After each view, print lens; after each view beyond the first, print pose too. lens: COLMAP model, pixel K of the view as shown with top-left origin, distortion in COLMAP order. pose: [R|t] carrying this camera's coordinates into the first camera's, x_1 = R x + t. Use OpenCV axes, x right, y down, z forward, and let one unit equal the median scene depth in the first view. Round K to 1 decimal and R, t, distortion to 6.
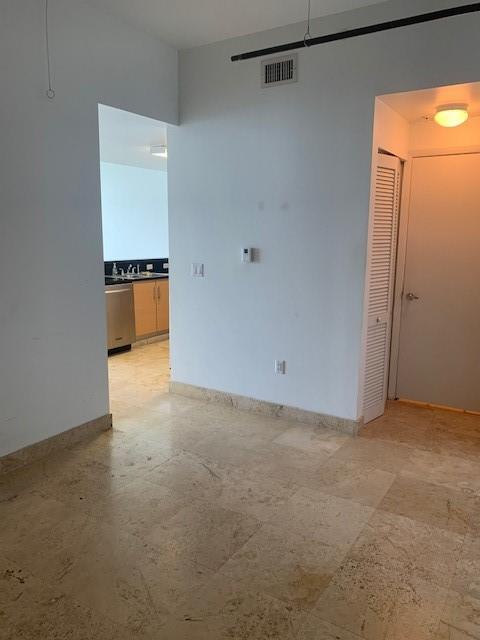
lens RADIAL K [[488.1, 0, 240.0], [0, 488.1, 320.0], [0, 0, 1]] dist [-0.000001, 0.001737]
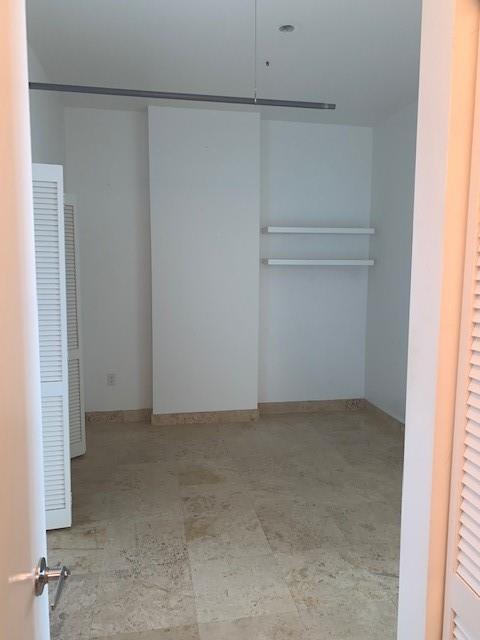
lens RADIAL K [[488.1, 0, 240.0], [0, 488.1, 320.0], [0, 0, 1]] dist [-0.000001, 0.001737]
pose [[-0.735048, 0.059266, -0.675420, 0.828393], [-0.132308, 0.964483, 0.228620, -0.306814], [0.664980, 0.257410, -0.701100, 1.667859]]
